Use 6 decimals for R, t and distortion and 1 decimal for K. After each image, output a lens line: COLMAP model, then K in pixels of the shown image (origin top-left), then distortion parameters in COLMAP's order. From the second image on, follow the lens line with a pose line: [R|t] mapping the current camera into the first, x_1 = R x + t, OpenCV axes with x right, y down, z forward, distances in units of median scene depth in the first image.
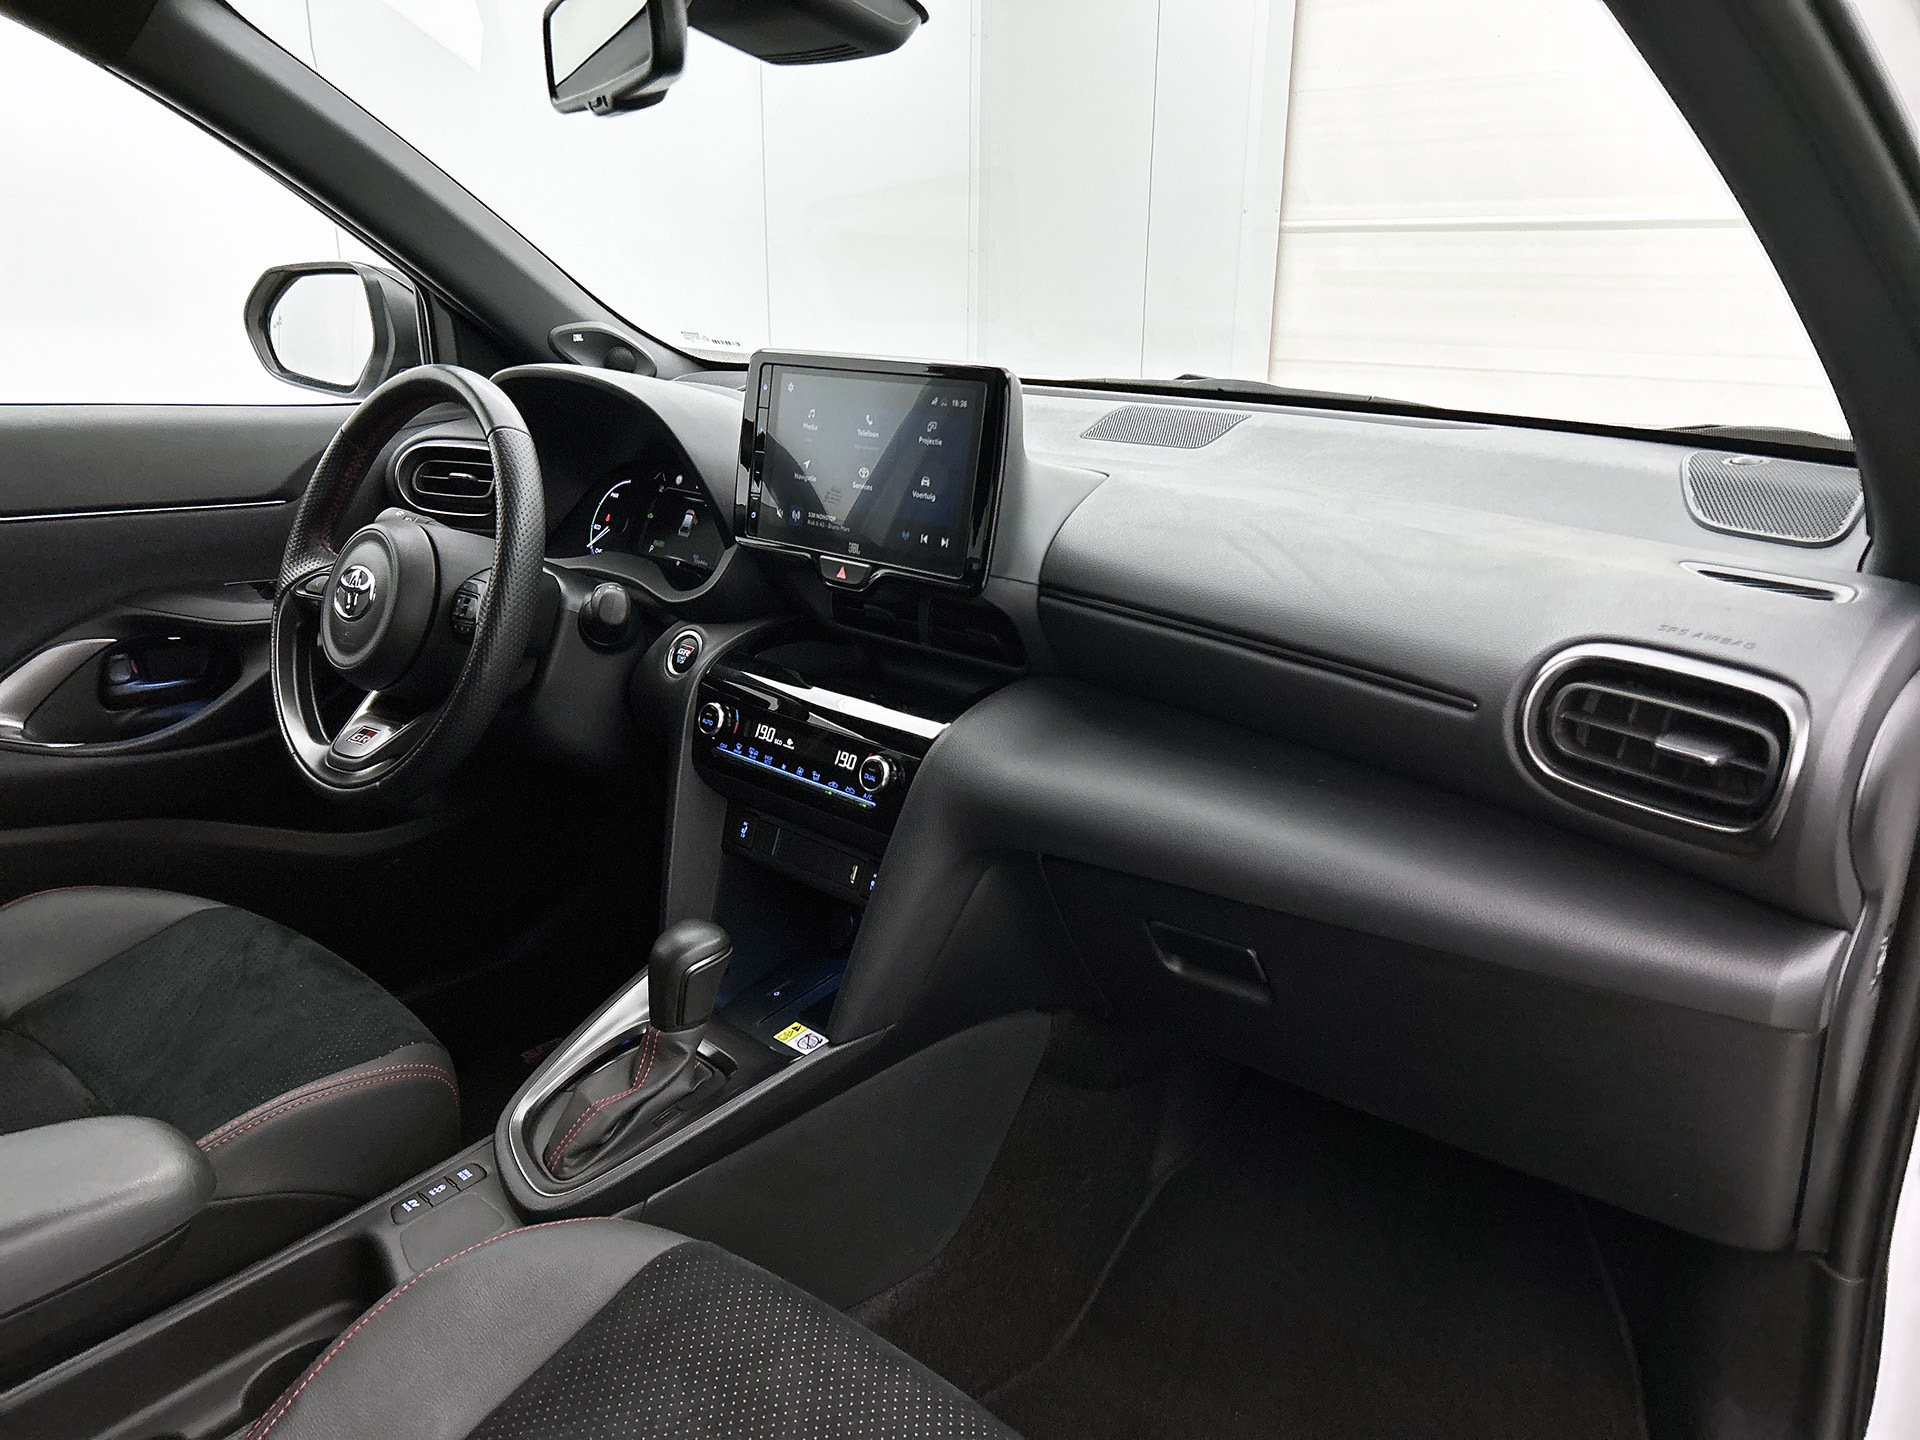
lens RADIAL K [[1469.7, 0, 960.0], [0, 1469.7, 720.0], [0, 0, 1]] dist [0.043737, -0.003302]
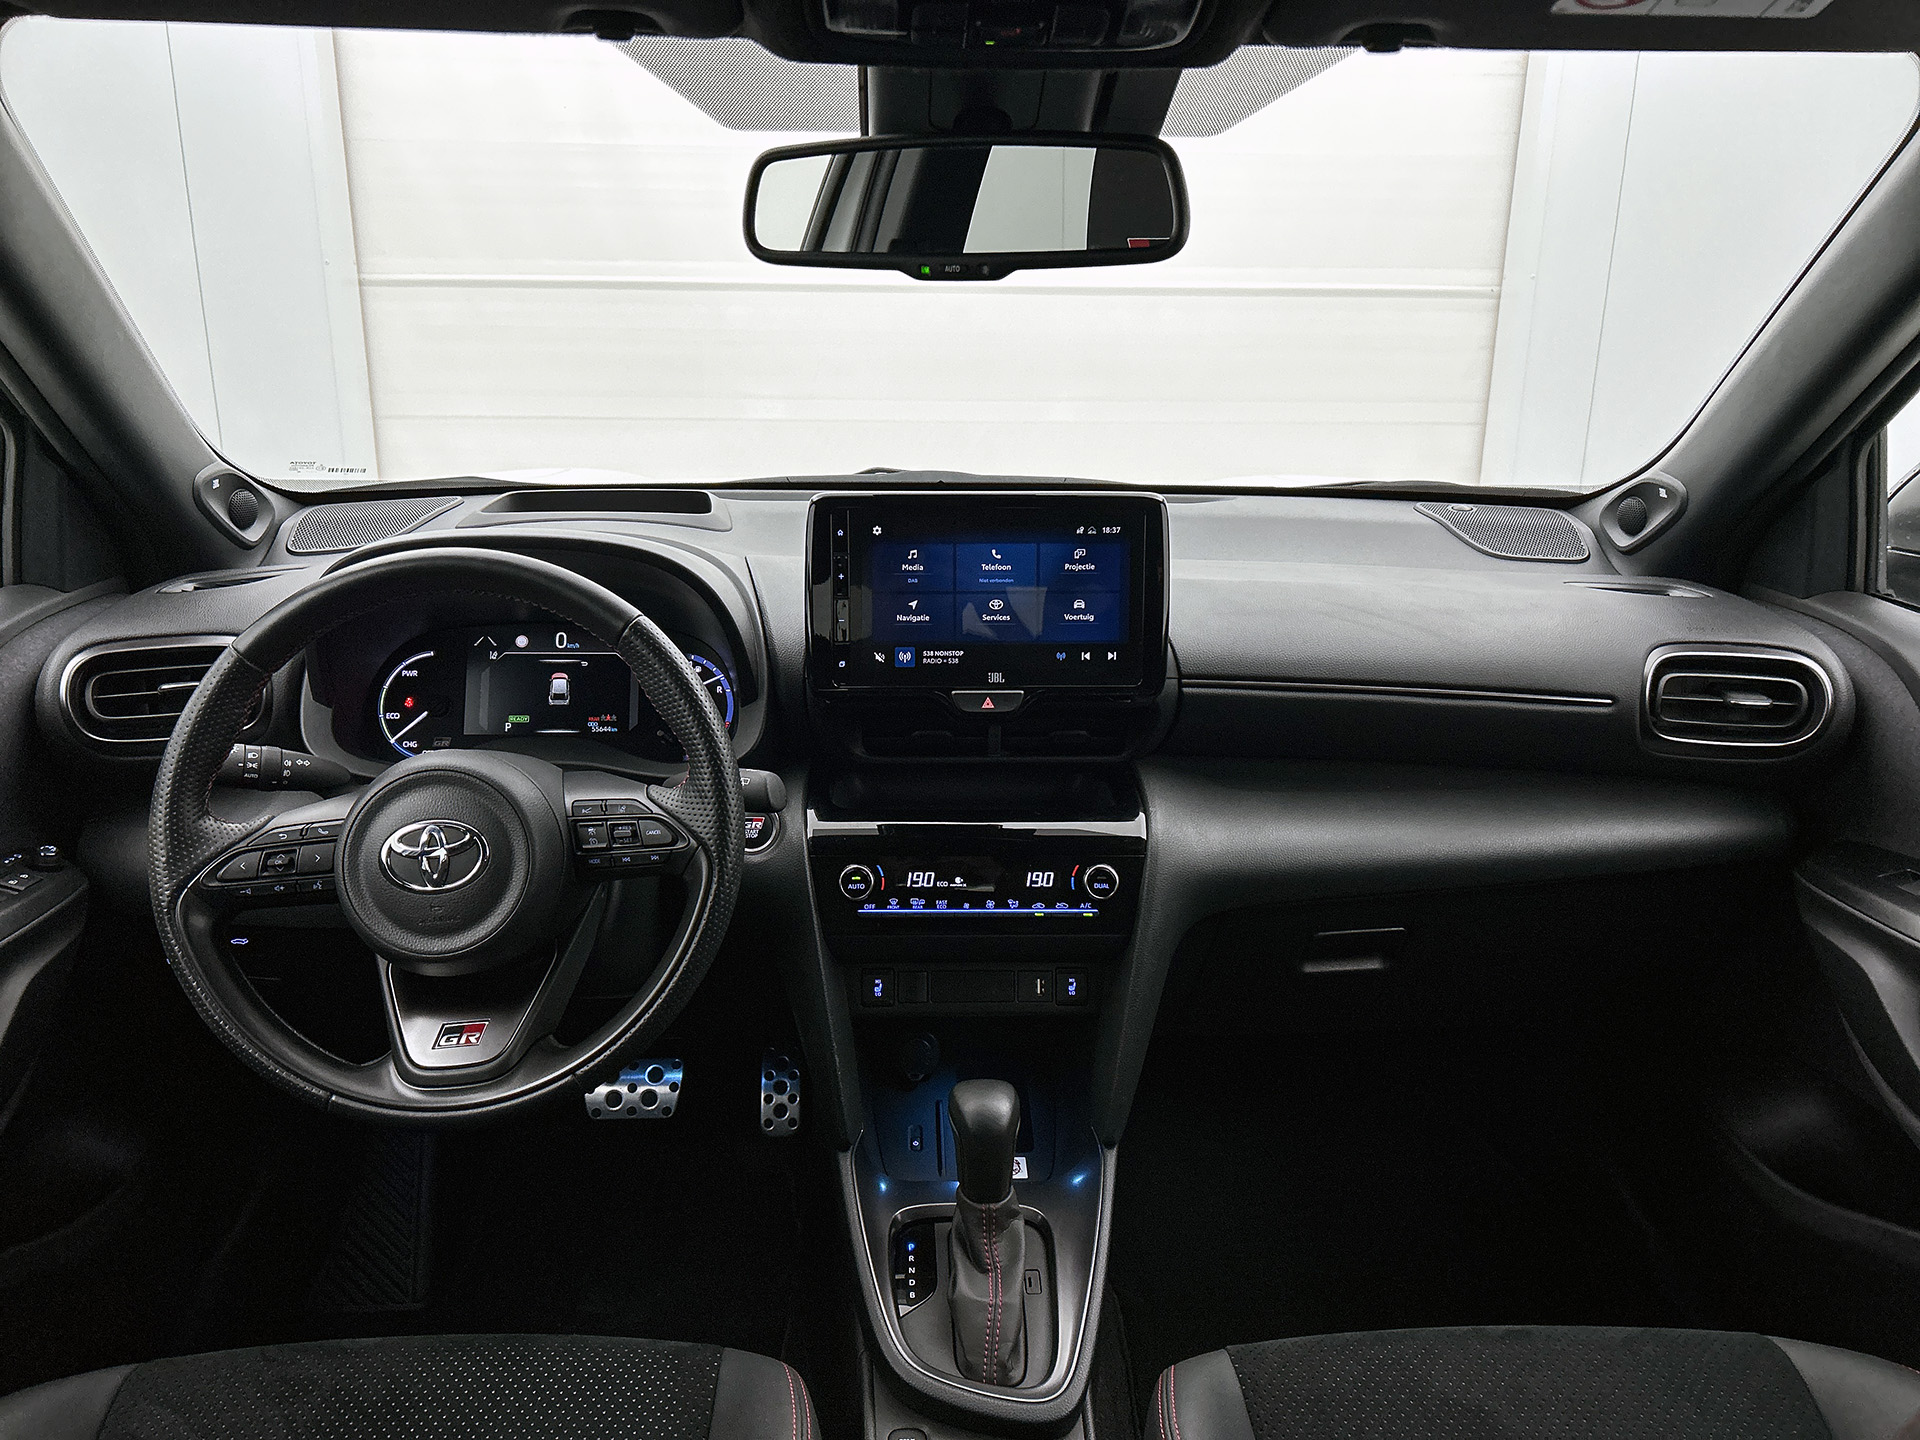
lens RADIAL K [[1466.6, 0, 960.0], [0, 1466.6, 720.0], [0, 0, 1]] dist [0.036438, -0.000796]
pose [[0.703412, -0.200534, 0.681908, -0.778947], [0.208838, 0.975340, 0.071403, -0.163262], [-0.679411, 0.092183, 0.727945, 0.269769]]
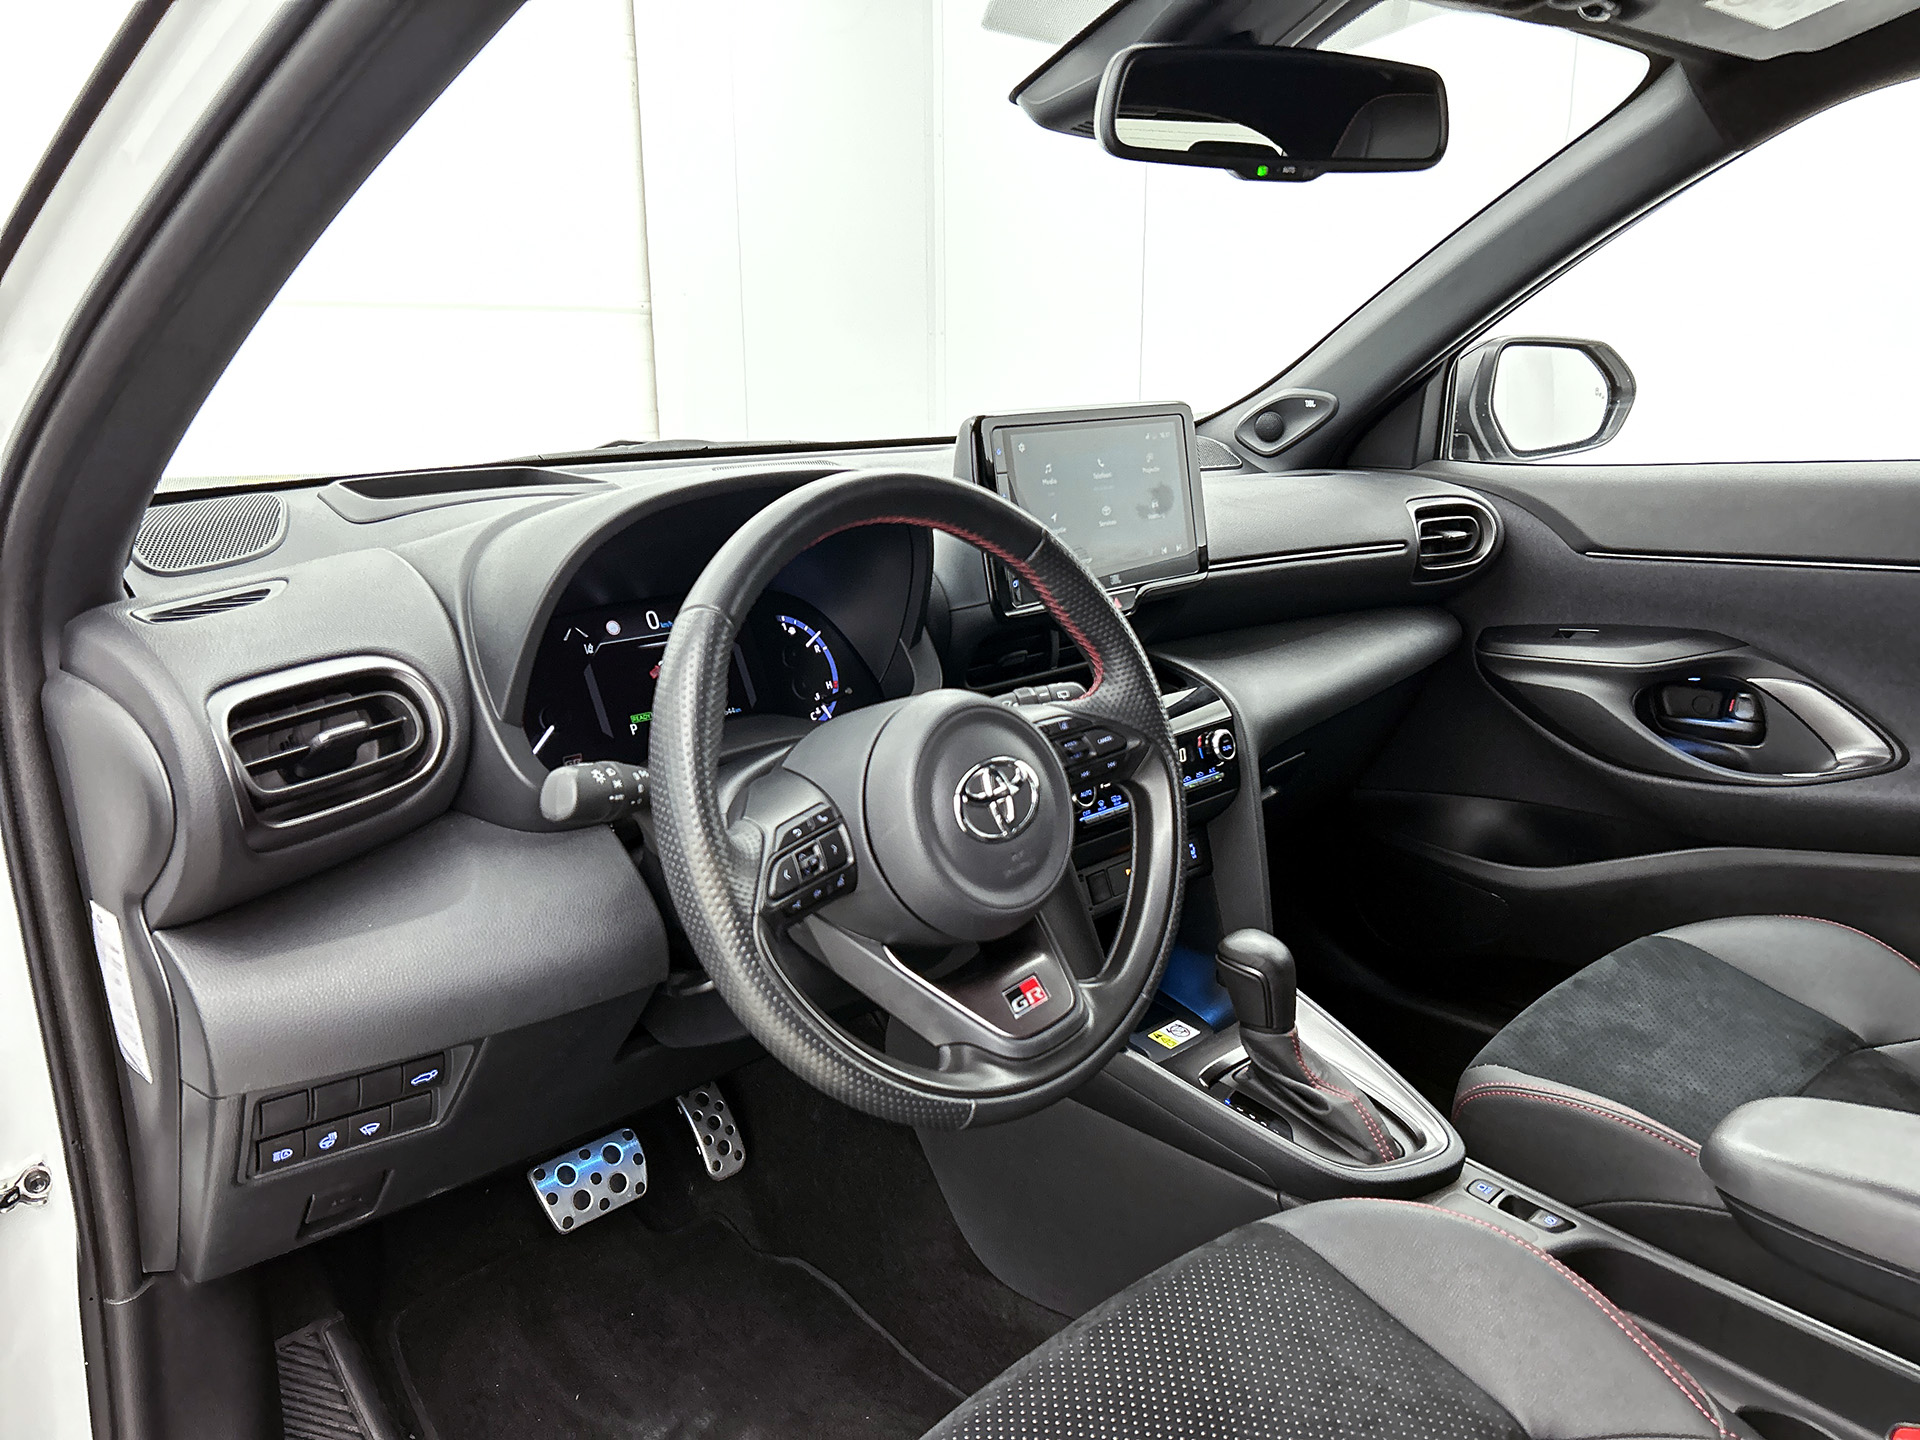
lens RADIAL K [[1476.1, 0, 960.0], [0, 1476.1, 720.0], [0, 0, 1]] dist [0.009881, -0.003943]
pose [[0.032009, -0.255146, 0.966372, -1.138163], [0.306727, 0.922721, 0.233462, -0.305563], [-0.951259, 0.288939, 0.107796, 1.003840]]
